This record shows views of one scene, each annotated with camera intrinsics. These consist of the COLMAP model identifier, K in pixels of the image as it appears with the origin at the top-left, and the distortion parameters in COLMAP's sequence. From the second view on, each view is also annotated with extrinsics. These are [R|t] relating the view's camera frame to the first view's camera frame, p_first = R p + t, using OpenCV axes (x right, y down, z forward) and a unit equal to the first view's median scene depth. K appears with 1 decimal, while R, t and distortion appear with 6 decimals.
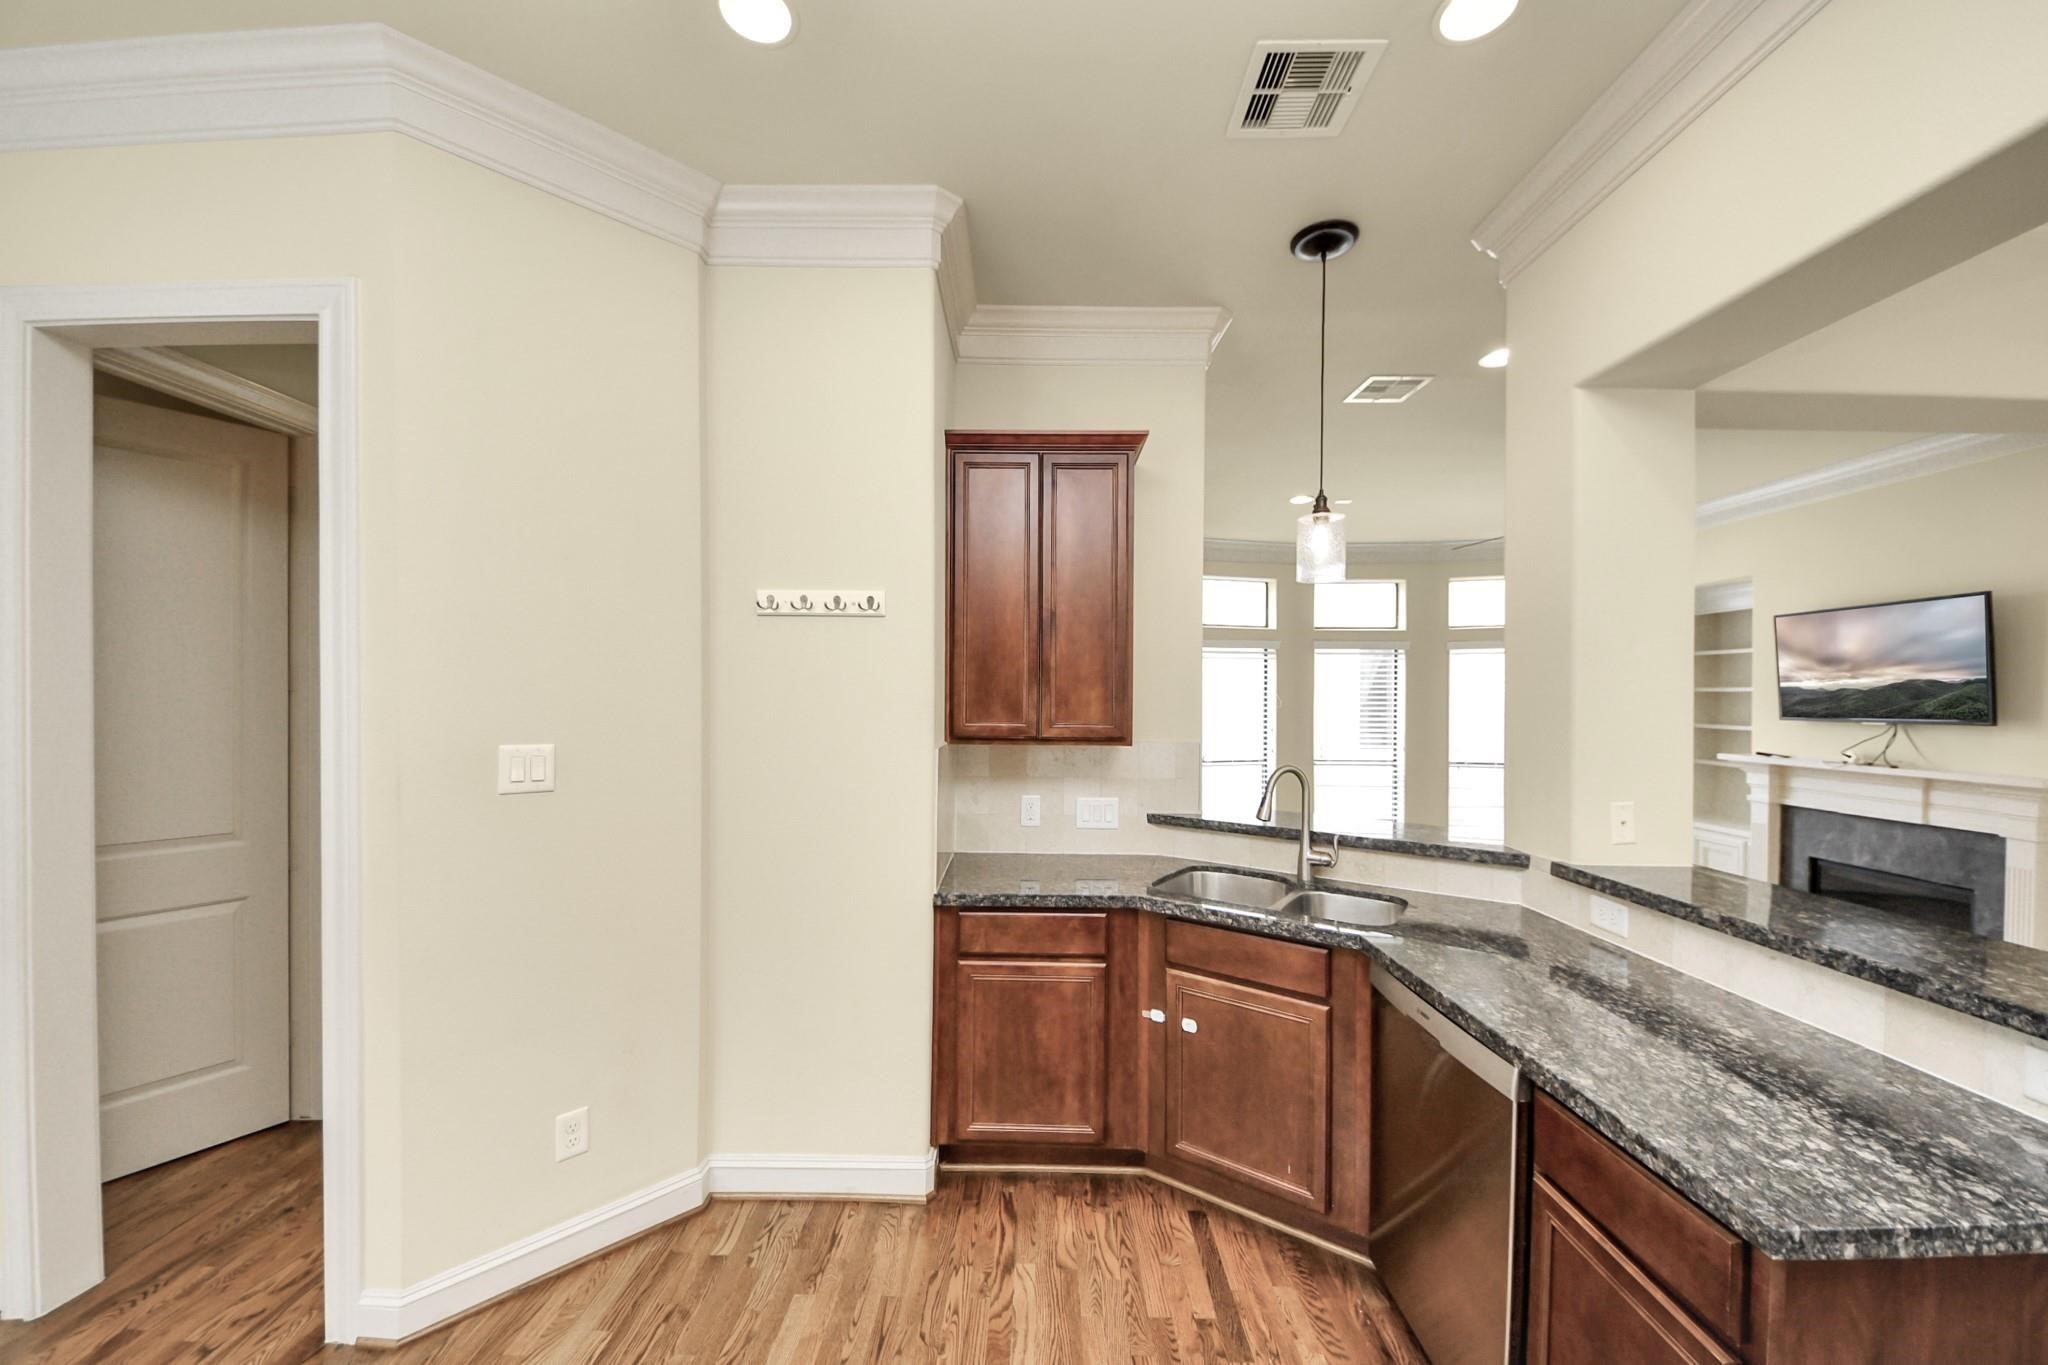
lens RADIAL K [[778.2, 0, 1079.5], [0, 778.2, 685.3], [0, 0, 1]] dist [0.016293, -0.001001]
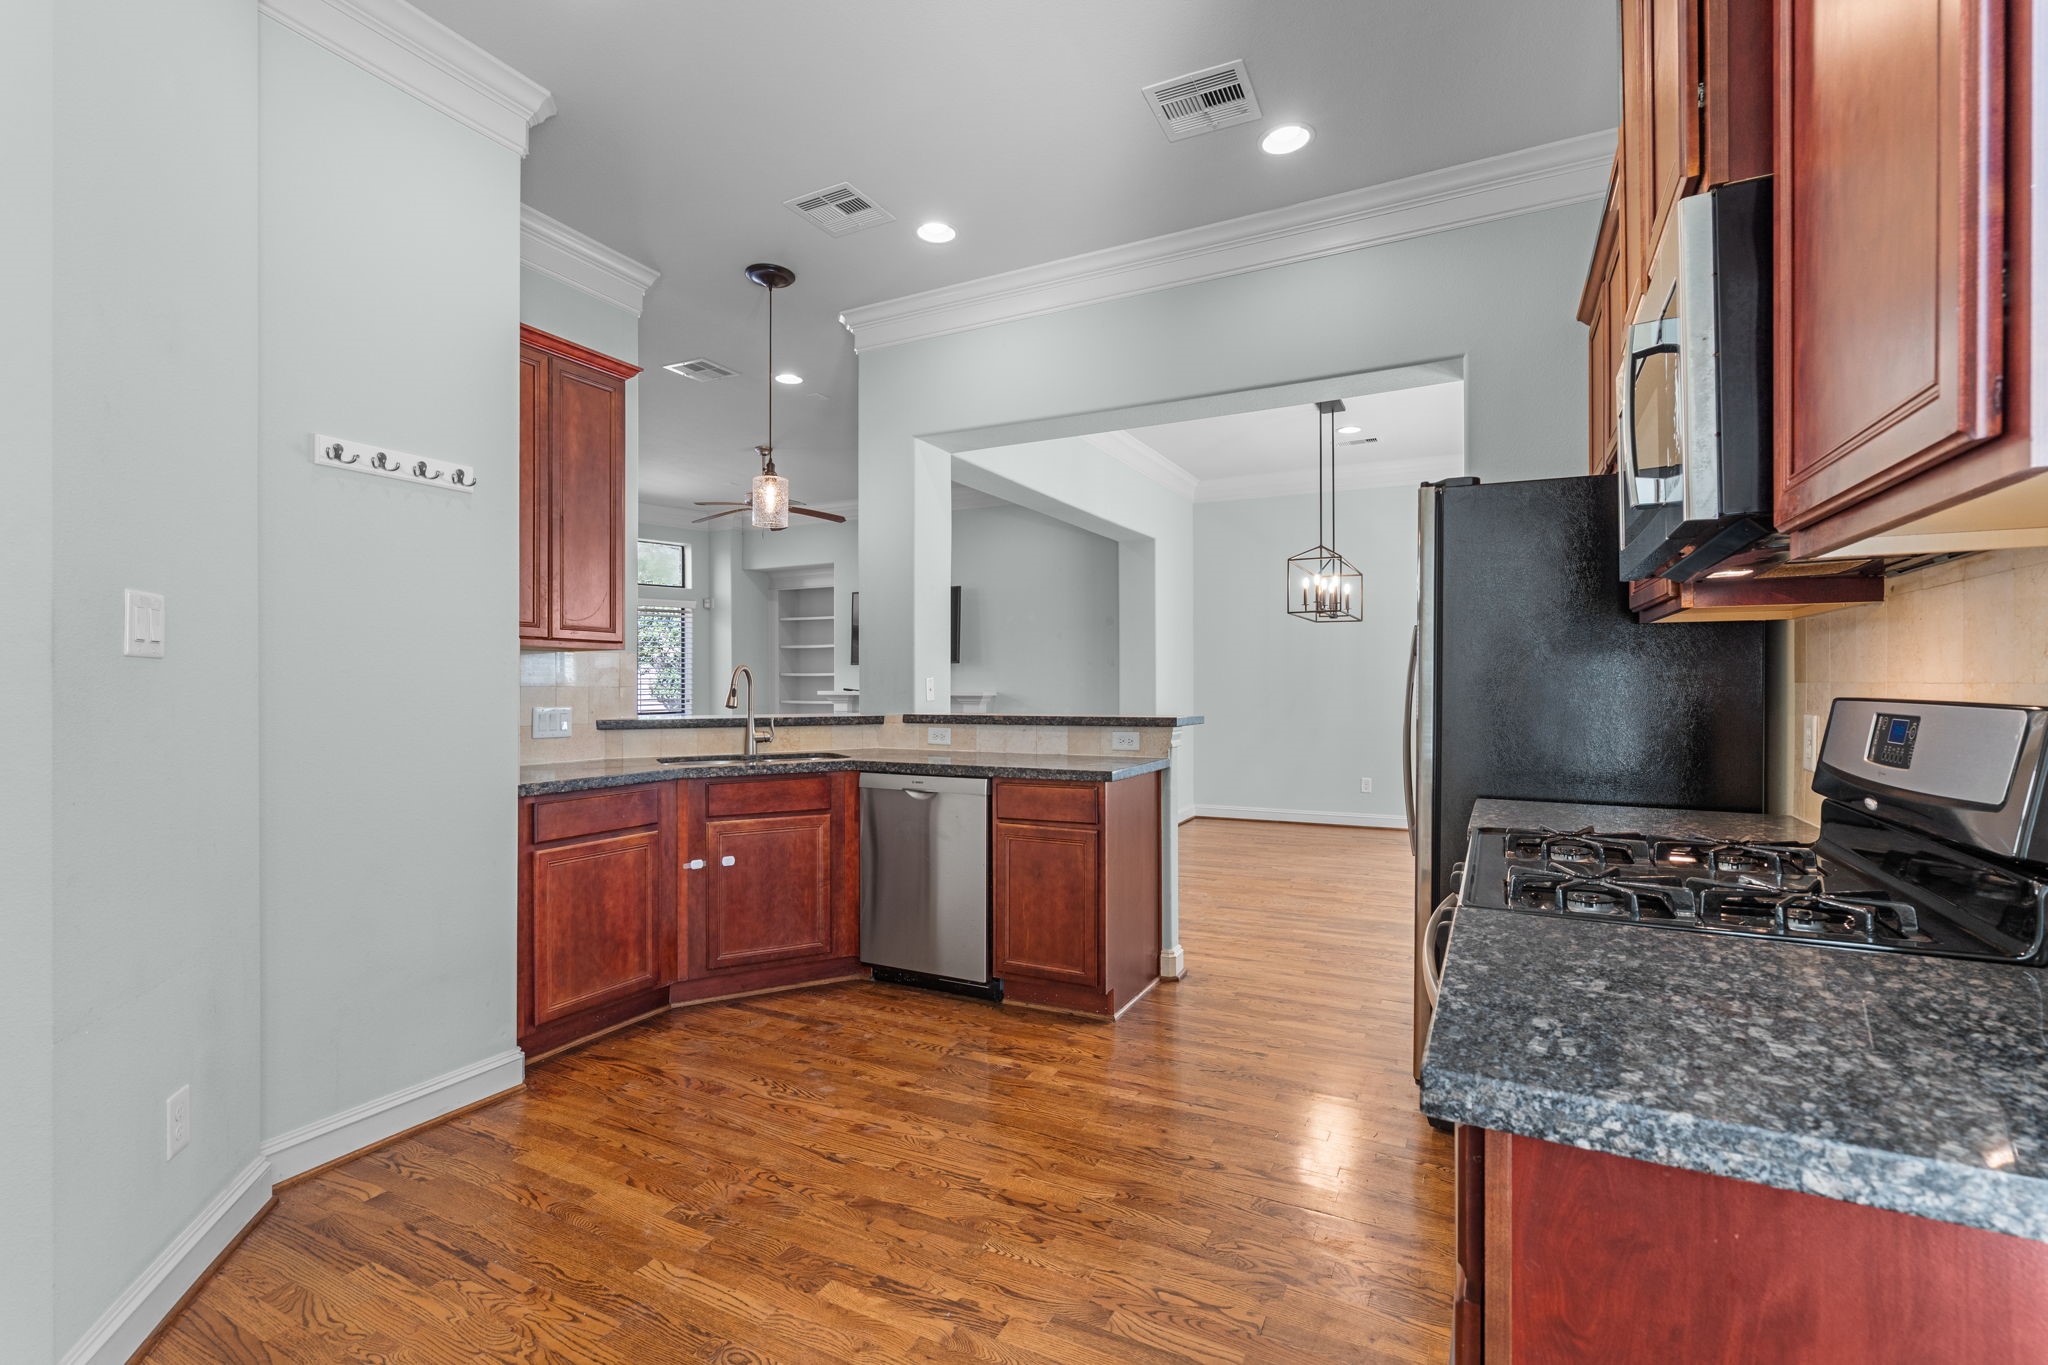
lens RADIAL K [[913.7, 0, 1040.7], [0, 913.7, 695.0], [0, 0, 1]] dist [0.001063, 0.000172]
pose [[0.430440, -0.019396, 0.902411, -0.939650], [0.005932, 0.999808, 0.018659, 0.134481], [-0.902600, -0.002678, 0.430473, -0.095987]]
